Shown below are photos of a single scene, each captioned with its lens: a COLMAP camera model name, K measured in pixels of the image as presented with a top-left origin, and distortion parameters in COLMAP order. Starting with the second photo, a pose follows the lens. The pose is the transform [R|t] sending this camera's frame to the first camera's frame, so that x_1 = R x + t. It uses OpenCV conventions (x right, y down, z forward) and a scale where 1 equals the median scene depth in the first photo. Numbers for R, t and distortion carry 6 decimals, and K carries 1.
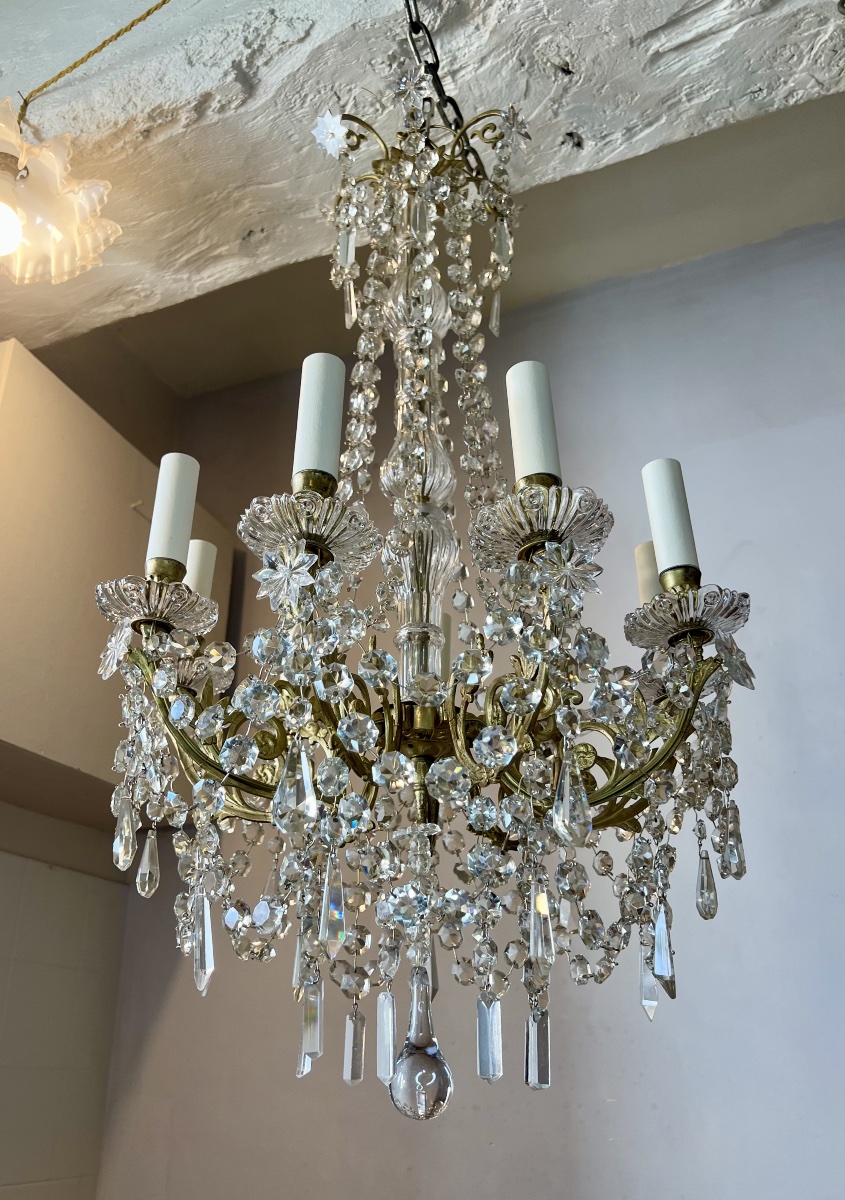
lens RADIAL K [[965.0, 0, 381.3], [0, 965.0, 646.0], [0, 0, 1]] dist [0.069359, -0.084368]
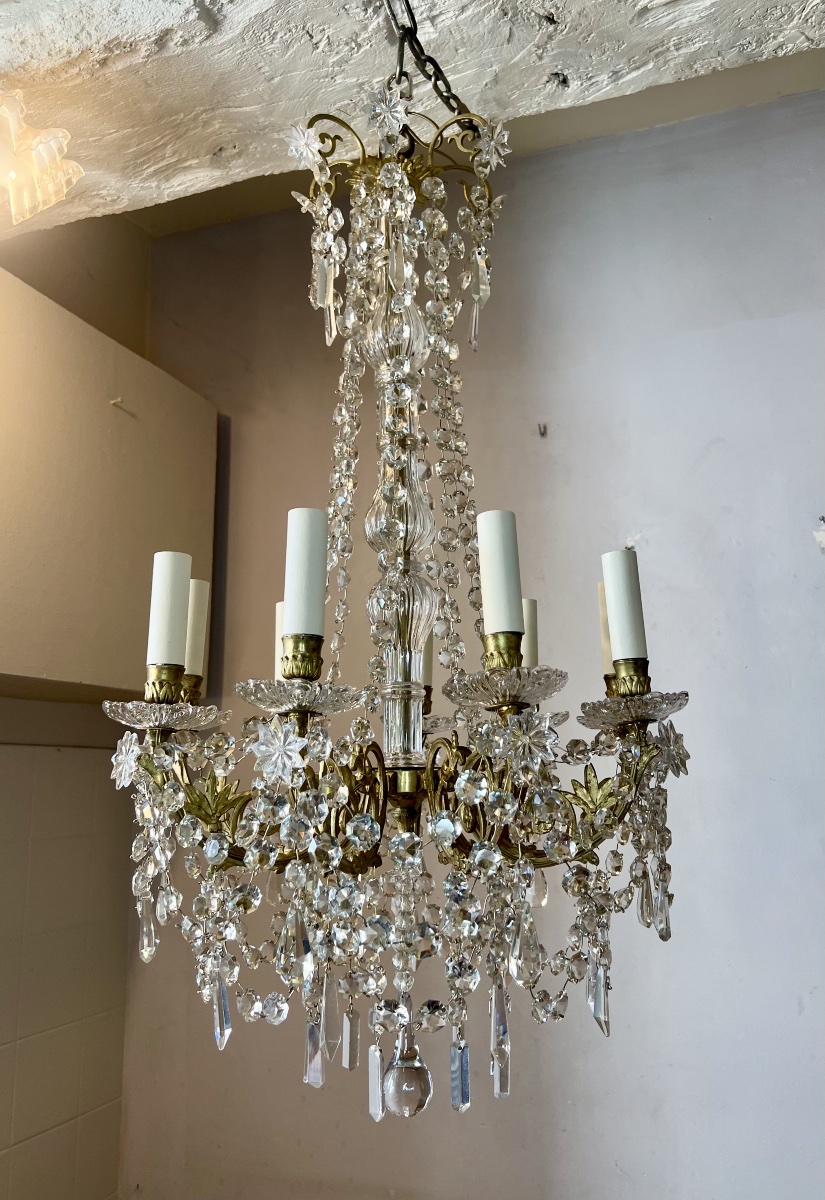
lens RADIAL K [[971.1, 0, 445.5], [0, 971.1, 590.8], [0, 0, 1]] dist [0.060647, -0.069522]
pose [[0.997339, -0.018671, 0.070467, 0.010402], [0.003018, 0.976390, 0.215996, -0.297818], [-0.072836, -0.215208, 0.973848, -0.050994]]
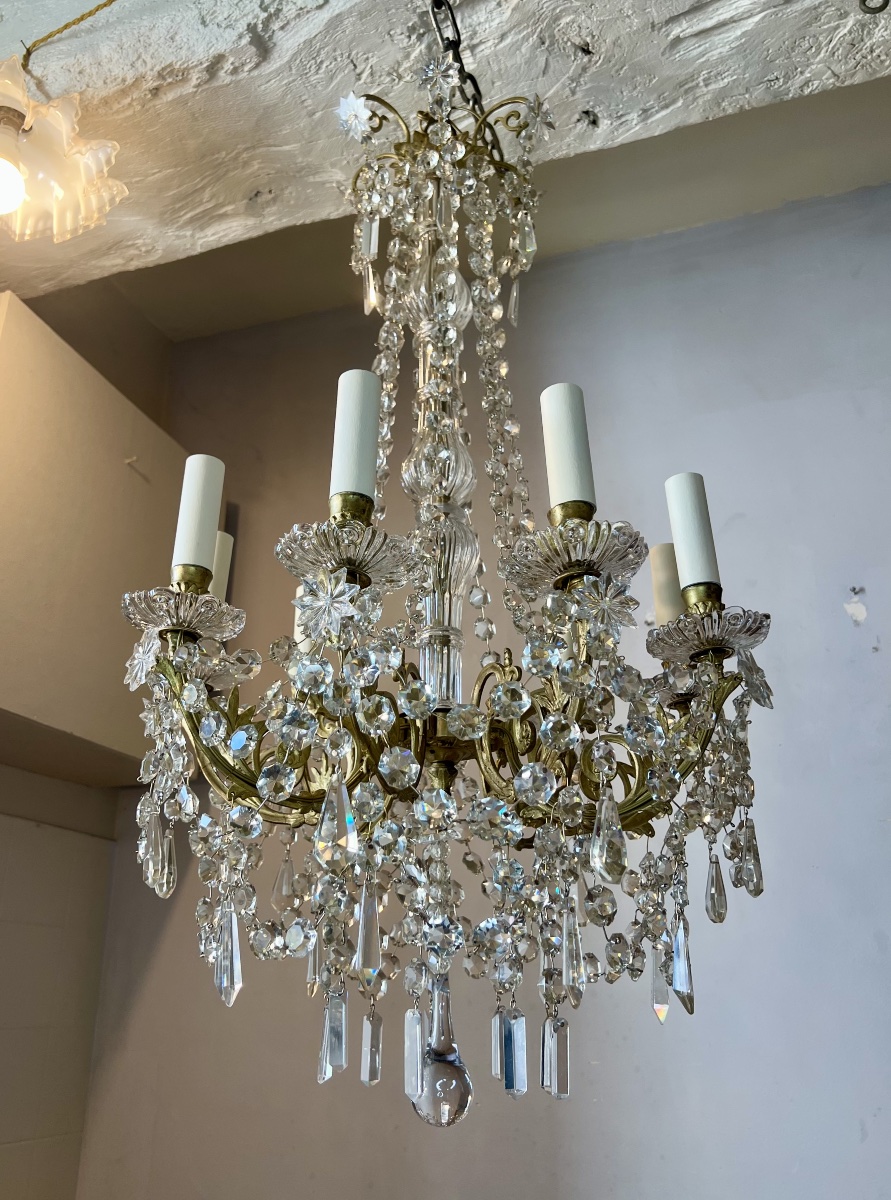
lens RADIAL K [[969.0, 0, 404.8], [0, 969.0, 604.3], [0, 0, 1]] dist [0.064466, -0.077913]
pose [[0.998523, 0.019054, 0.050871, -0.040966], [-0.020613, 0.999329, 0.030290, -0.062257], [-0.050259, -0.031294, 0.998246, -0.003067]]
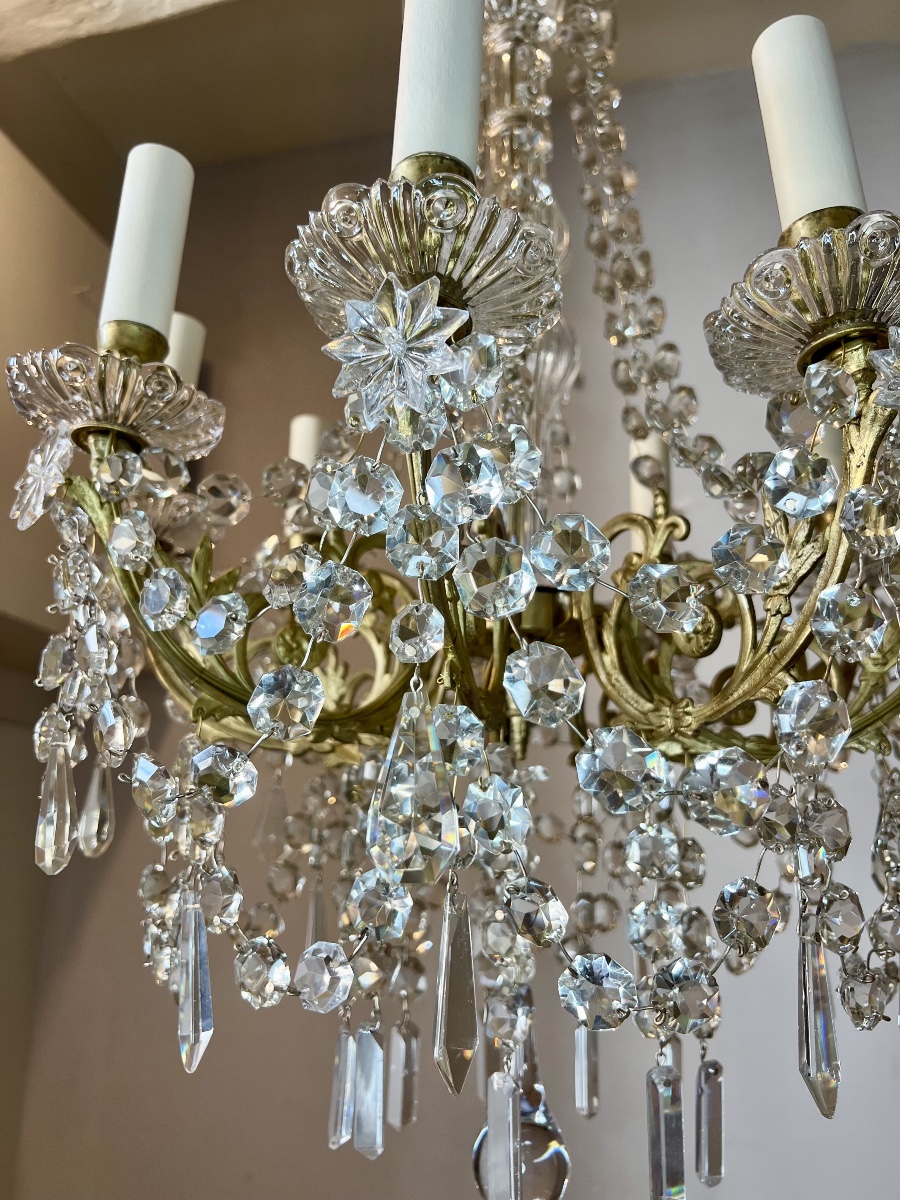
lens RADIAL K [[909.0, 0, 441.8], [0, 909.0, 604.5], [0, 0, 1]] dist [0.011606, -0.027636]
pose [[0.989889, 0.044902, 0.134546, -0.078528], [-0.062307, 0.989804, 0.128082, -0.003588], [-0.127423, -0.135170, 0.982595, 0.309260]]
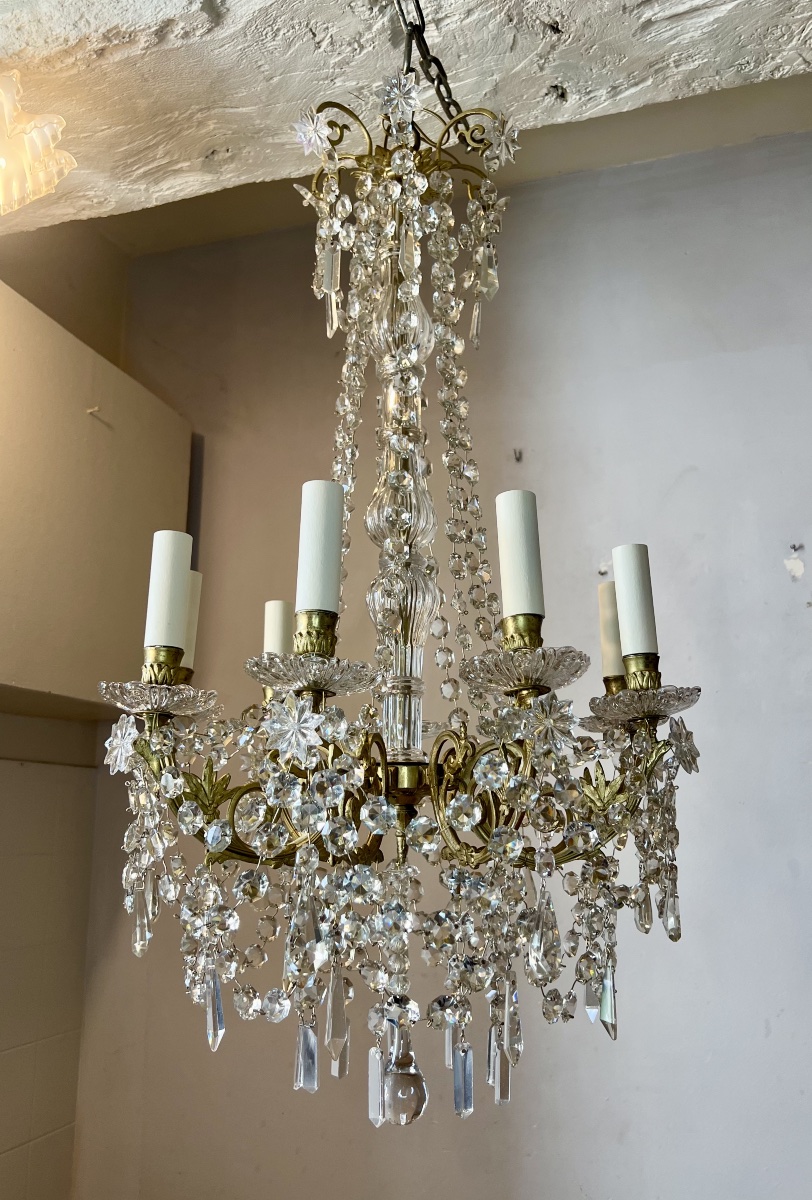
lens RADIAL K [[943.4, 0, 430.4], [0, 943.4, 617.4], [0, 0, 1]] dist [0.070052, -0.080062]
pose [[0.993706, 0.005948, 0.111865, -0.039213], [-0.027868, 0.980323, 0.195425, -0.240519], [-0.108501, -0.197313, 0.974318, -0.012787]]
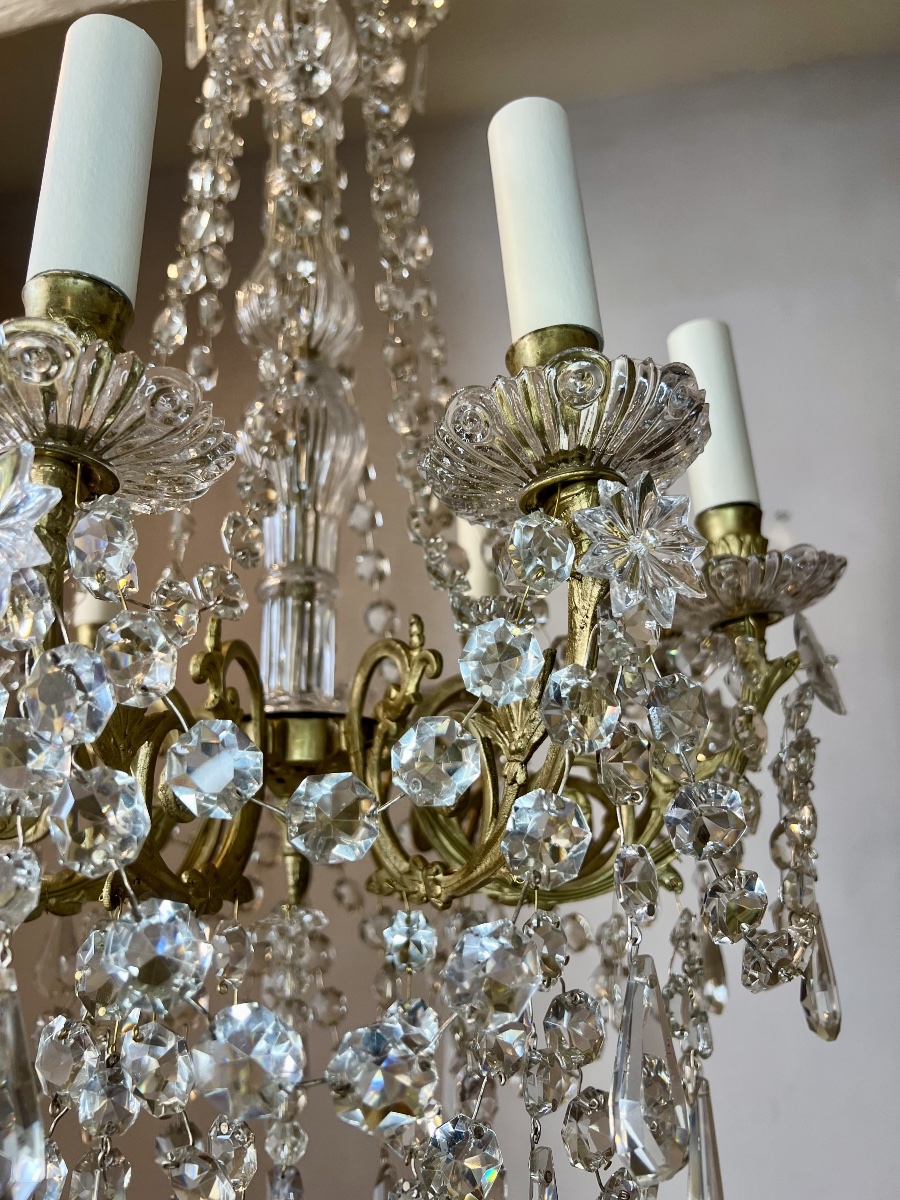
lens RADIAL K [[909.0, 0, 441.8], [0, 909.0, 604.5], [0, 0, 1]] dist [0.011606, -0.027636]
pose [[0.976049, 0.018993, 0.216722, 0.003258], [-0.045289, 0.992096, 0.117024, -0.057055], [-0.212786, -0.124037, 0.969194, 0.350668]]
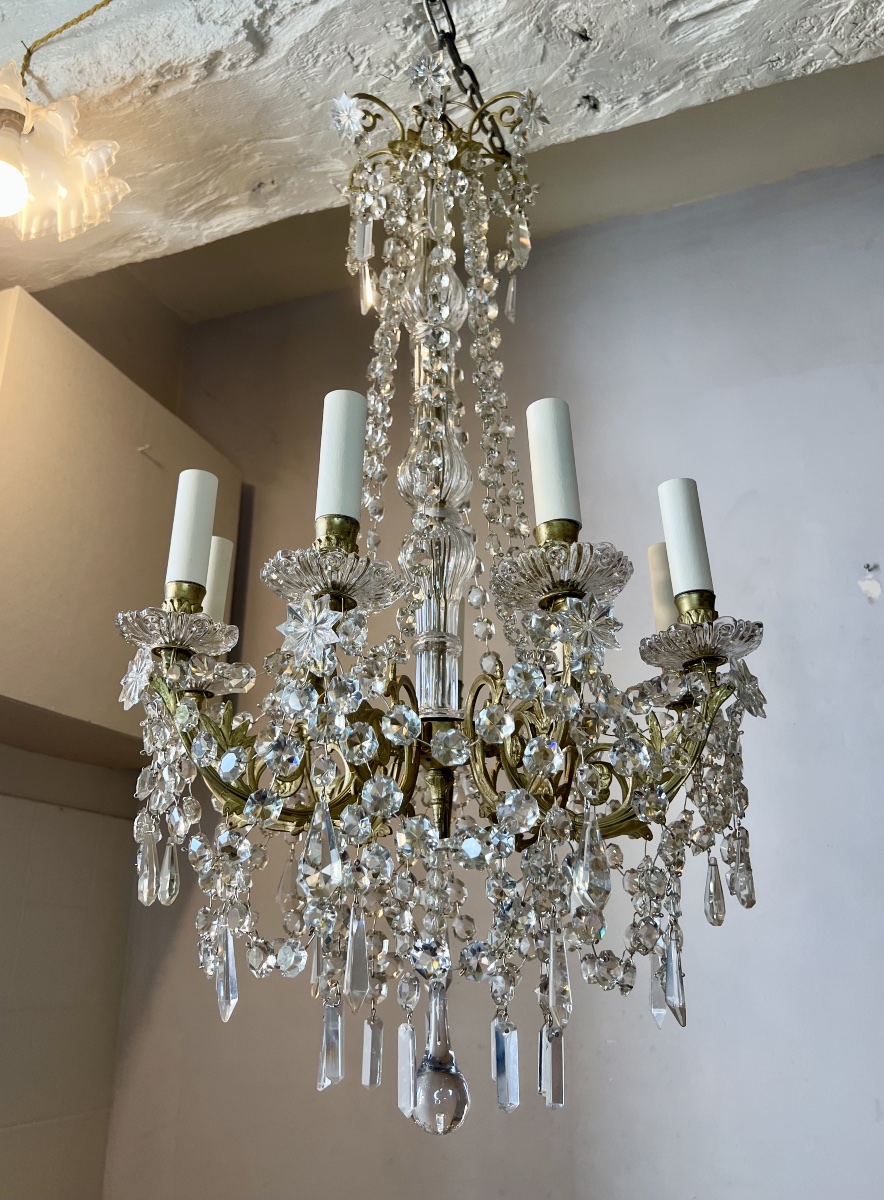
lens RADIAL K [[963.9, 0, 407.5], [0, 963.9, 580.1], [0, 0, 1]] dist [0.057361, -0.070159]
pose [[0.999670, 0.003368, 0.025472, -0.013872], [-0.004577, 0.998858, 0.047551, -0.103102], [-0.025283, -0.047652, 0.998544, -0.001783]]
